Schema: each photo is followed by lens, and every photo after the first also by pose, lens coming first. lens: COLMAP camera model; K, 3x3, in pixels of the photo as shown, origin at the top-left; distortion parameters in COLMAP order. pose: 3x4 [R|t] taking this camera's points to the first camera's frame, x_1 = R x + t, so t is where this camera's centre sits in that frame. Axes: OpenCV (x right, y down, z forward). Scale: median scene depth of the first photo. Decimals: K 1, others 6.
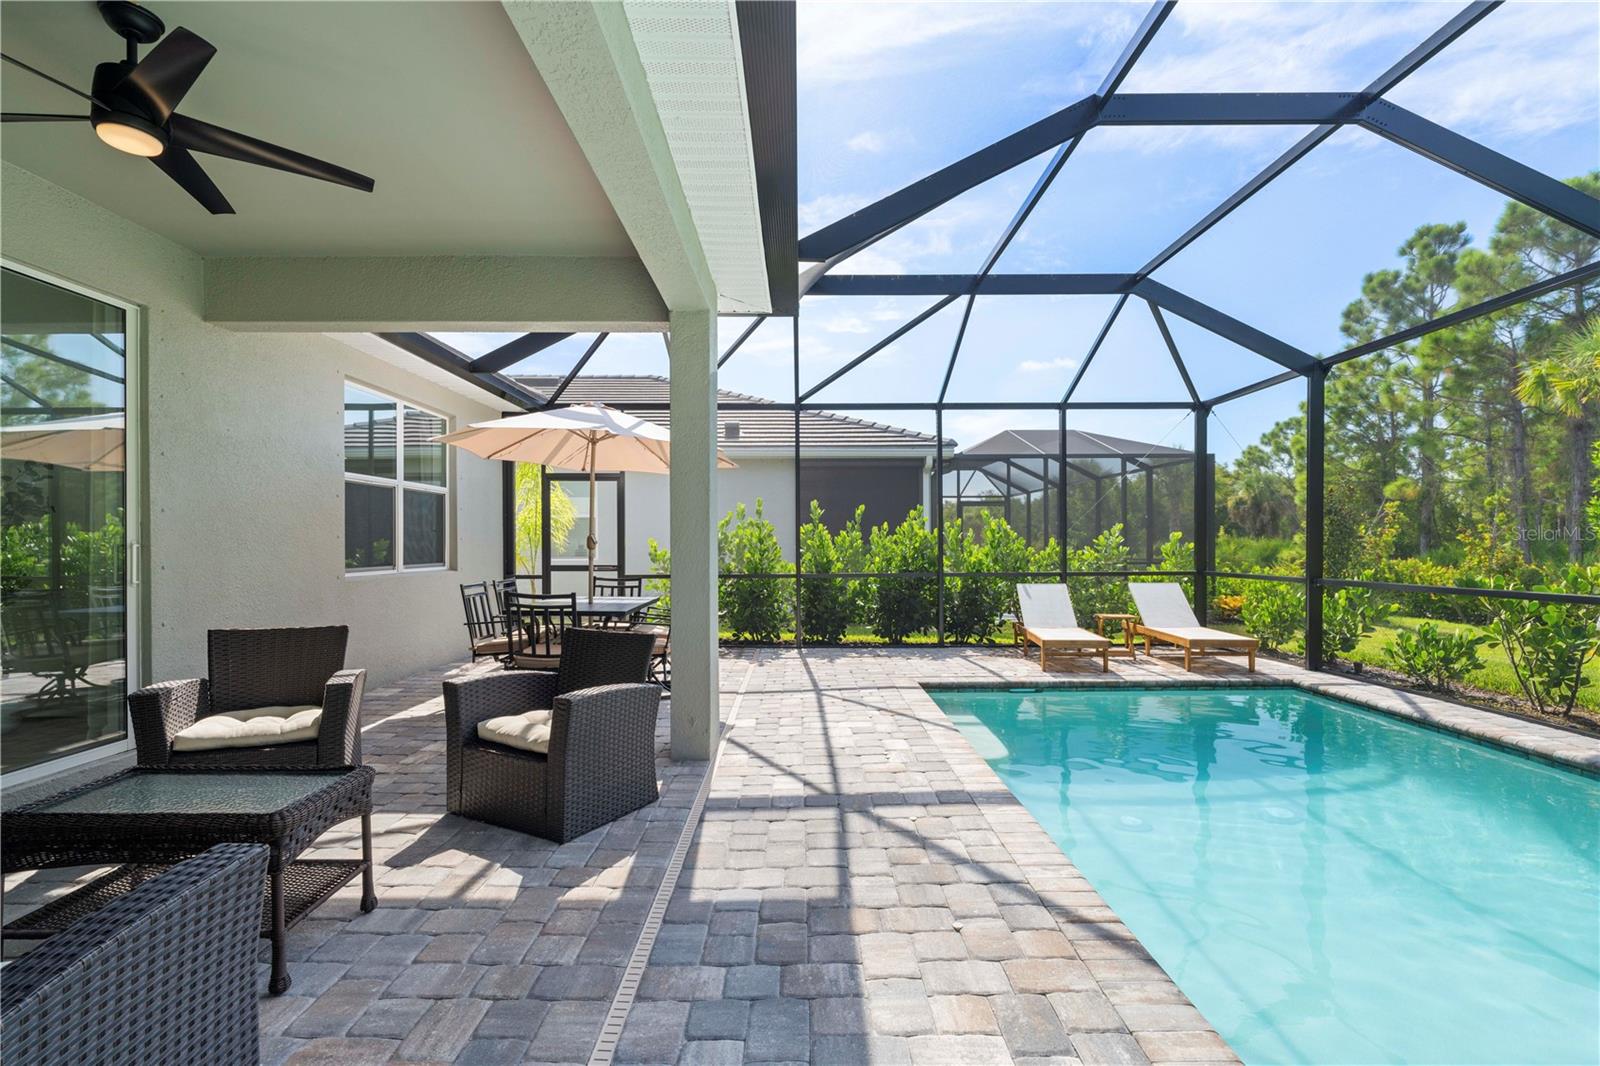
lens RADIAL K [[723.7, 0, 795.2], [0, 723.7, 545.8], [0, 0, 1]] dist [-0.005274, 0.000874]
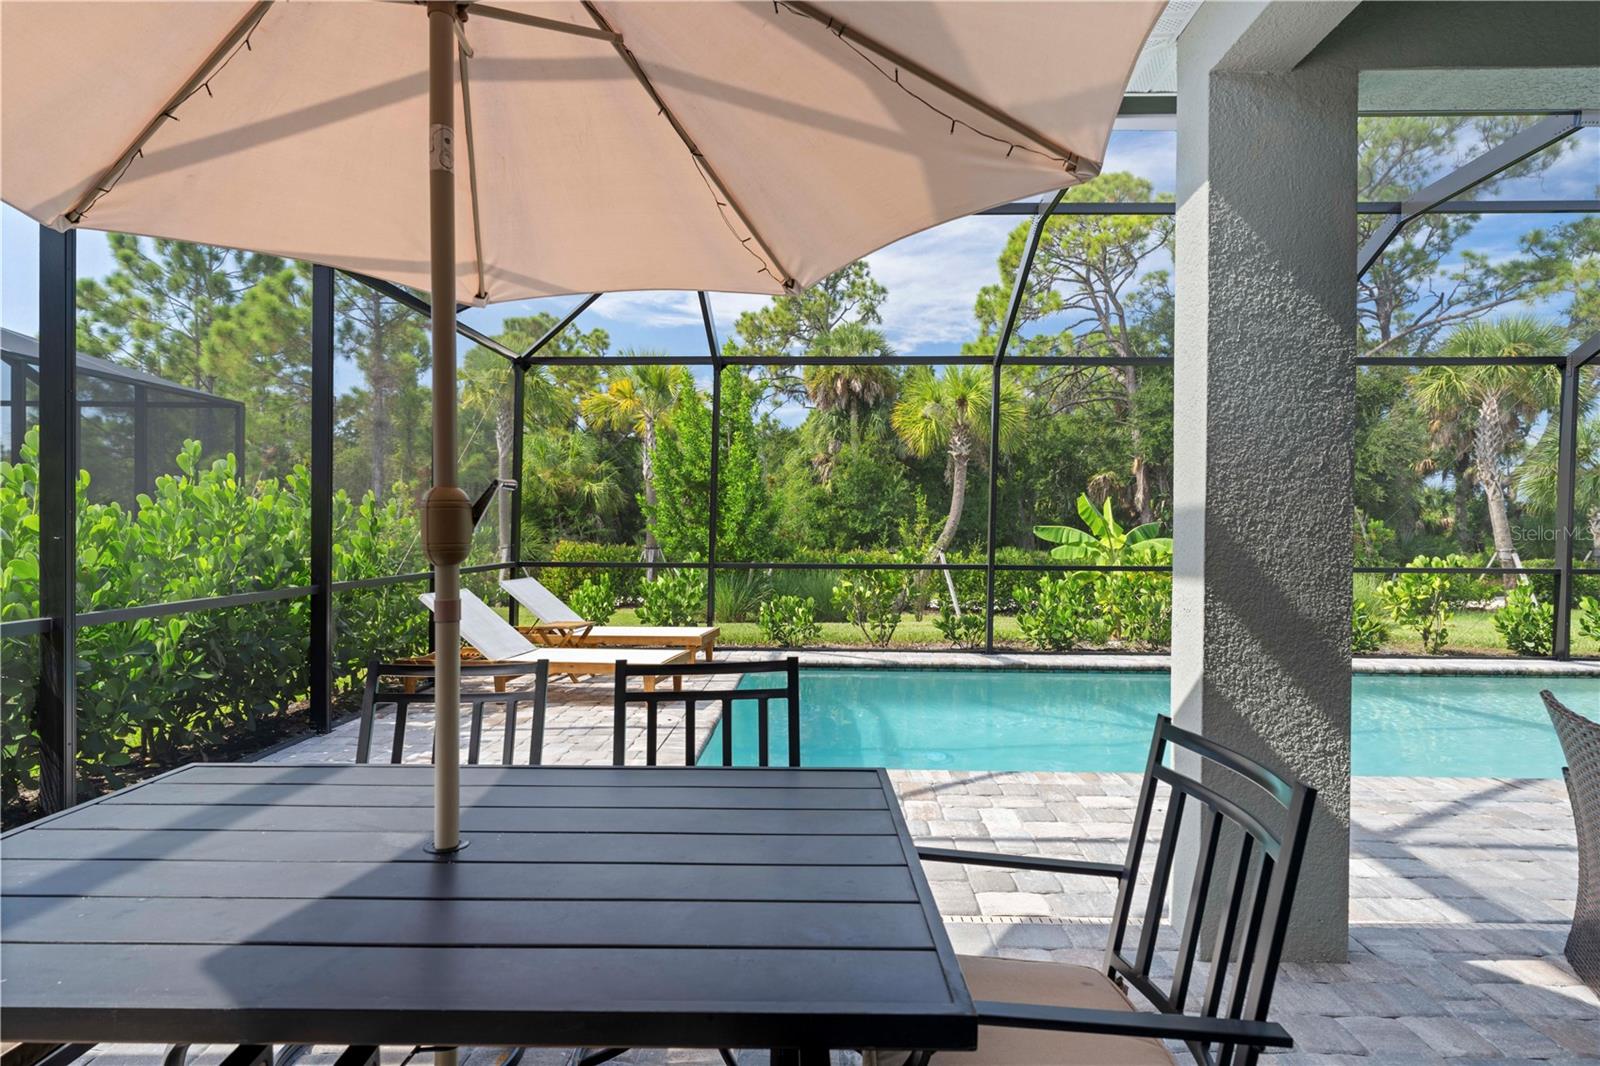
lens RADIAL K [[814.4, 0, 805.4], [0, 814.4, 536.3], [0, 0, 1]] dist [0.000742, -0.000419]
pose [[0.021979, -0.008555, 0.999722, -0.746272], [-0.005177, 0.999949, 0.008671, -0.005509], [-0.999745, -0.005366, 0.021933, 1.367005]]
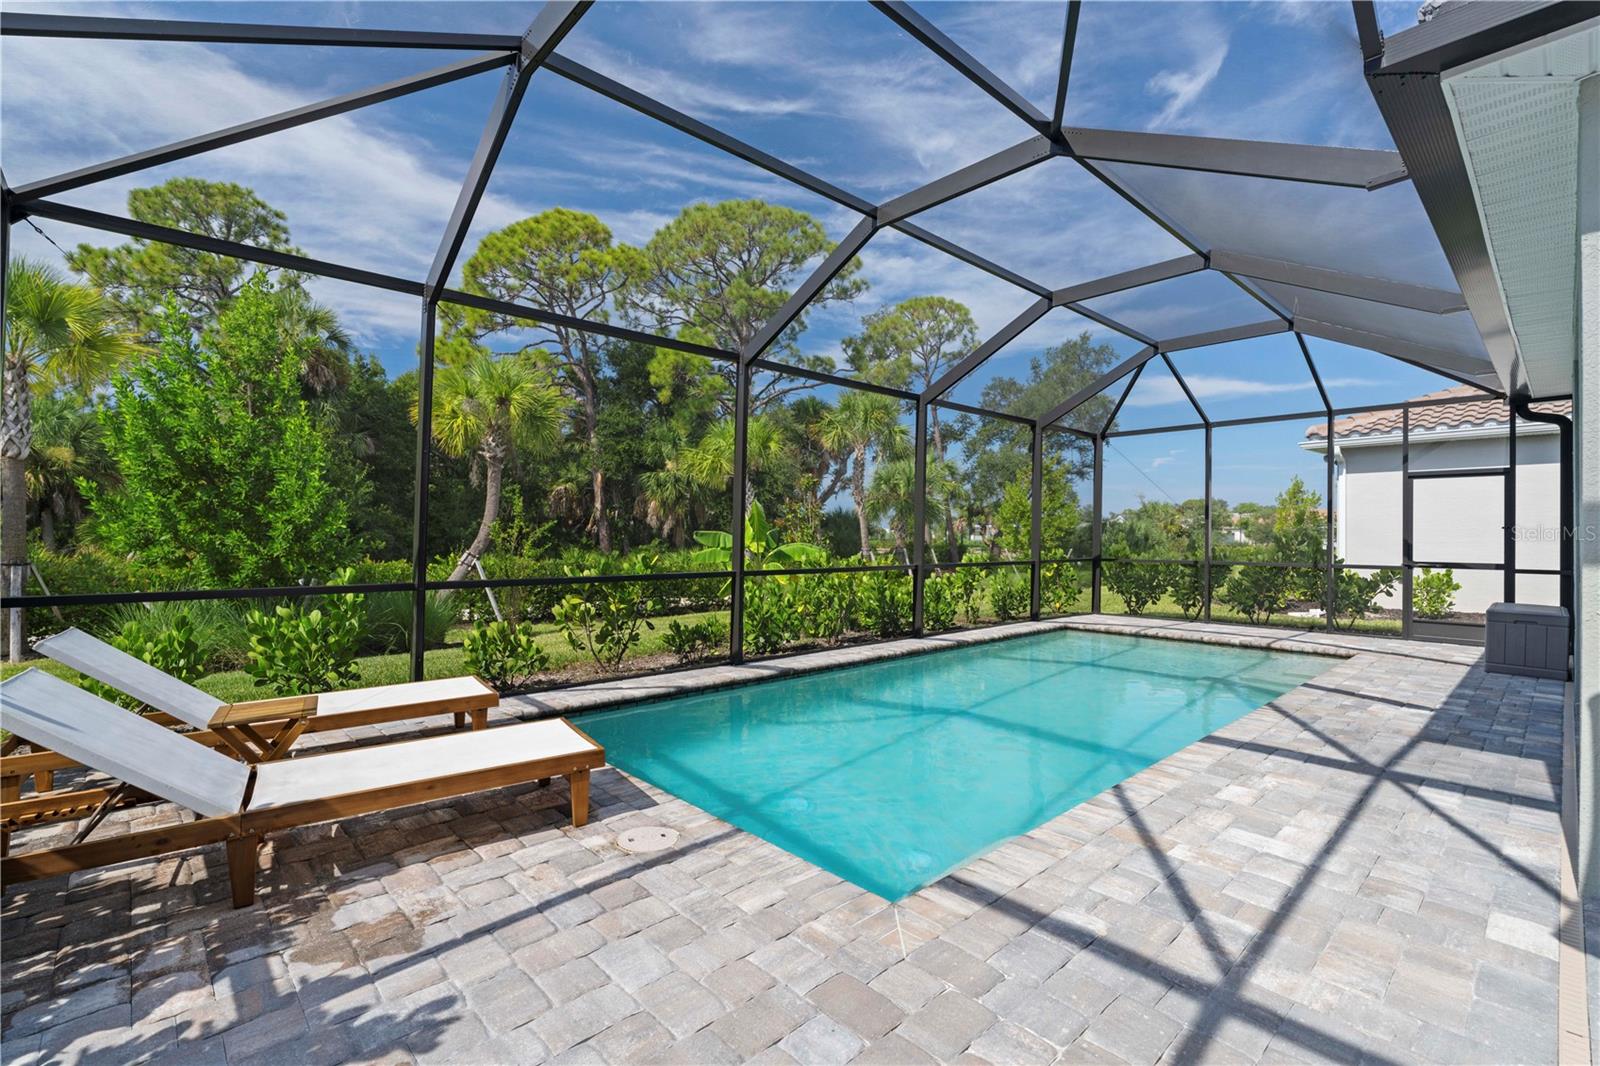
lens RADIAL K [[719.7, 0, 801.2], [0, 719.7, 537.6], [0, 0, 1]] dist [-0.003711, 0.000297]
pose [[-0.685030, -0.001048, 0.728514, -0.104321], [-0.002422, 0.999997, -0.000838, 0.001005], [-0.728511, -0.002339, -0.685031, 1.978027]]
